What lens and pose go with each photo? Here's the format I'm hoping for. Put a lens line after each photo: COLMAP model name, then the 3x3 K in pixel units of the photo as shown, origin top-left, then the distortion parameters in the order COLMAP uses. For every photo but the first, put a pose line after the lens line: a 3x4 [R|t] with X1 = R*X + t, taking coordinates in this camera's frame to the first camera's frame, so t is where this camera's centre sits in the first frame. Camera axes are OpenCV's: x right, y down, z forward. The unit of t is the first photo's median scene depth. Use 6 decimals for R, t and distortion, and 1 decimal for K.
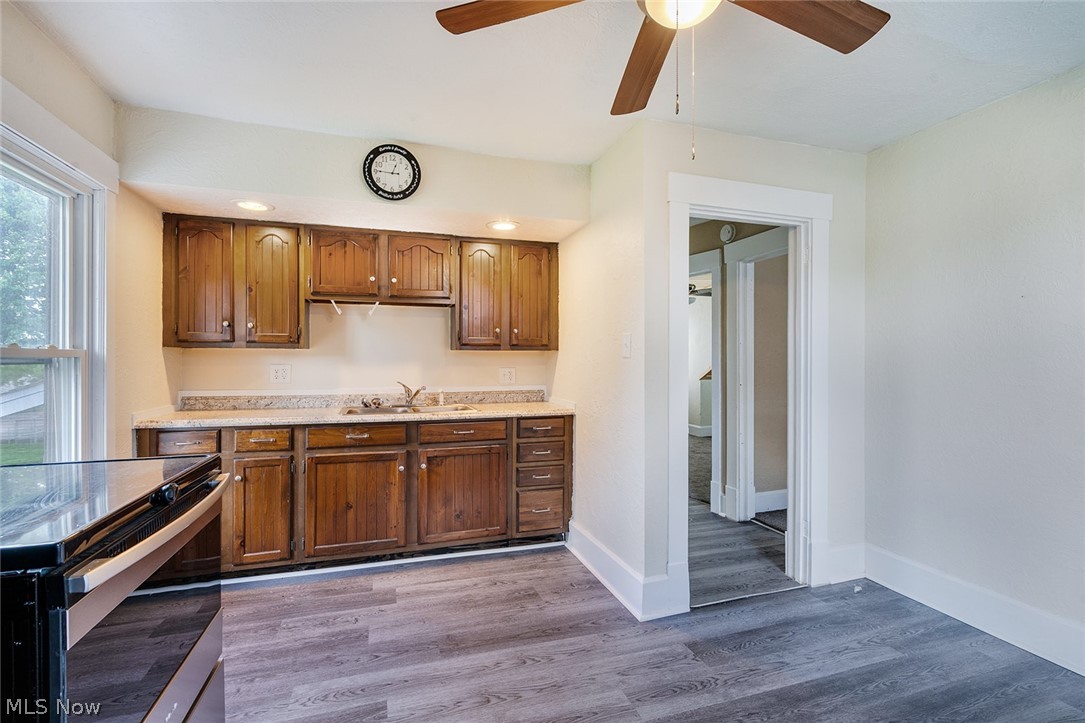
lens RADIAL K [[485.0, 0, 542.5], [0, 485.0, 361.5], [0, 0, 1]] dist [0.001661, 0.000722]
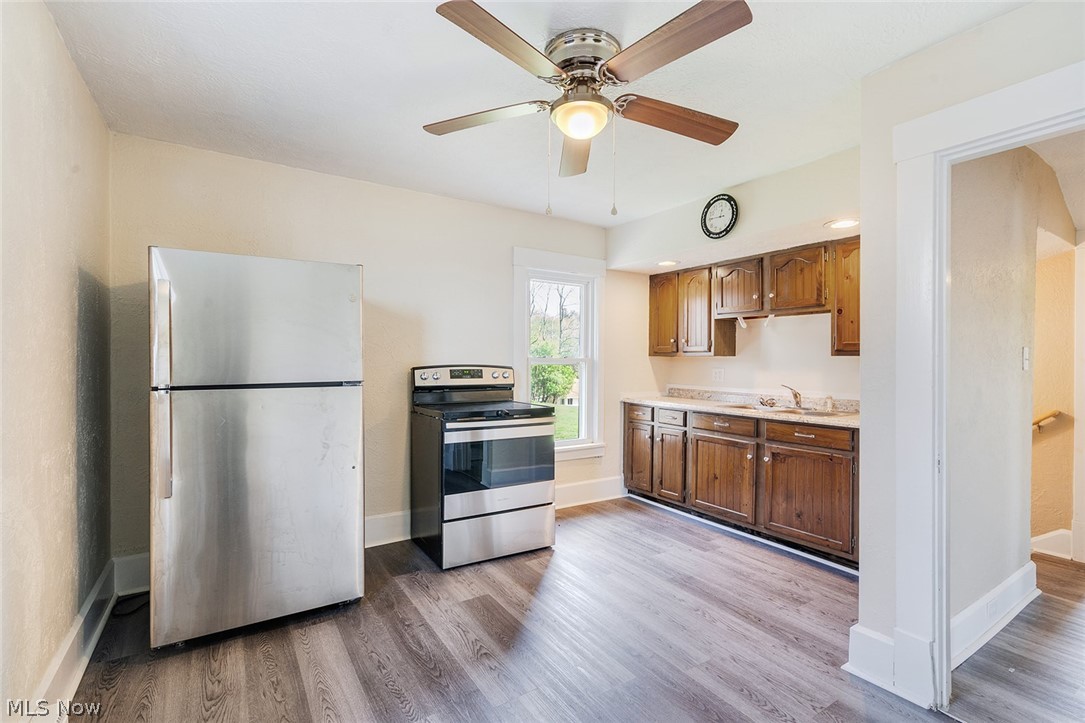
lens RADIAL K [[485.0, 0, 542.5], [0, 485.0, 361.5], [0, 0, 1]] dist [0.001661, 0.000722]
pose [[0.265740, -0.001692, -0.964043, 0.730781], [-0.008098, 0.999959, -0.003987, -0.002185], [0.964011, 0.008866, 0.265715, 0.204758]]
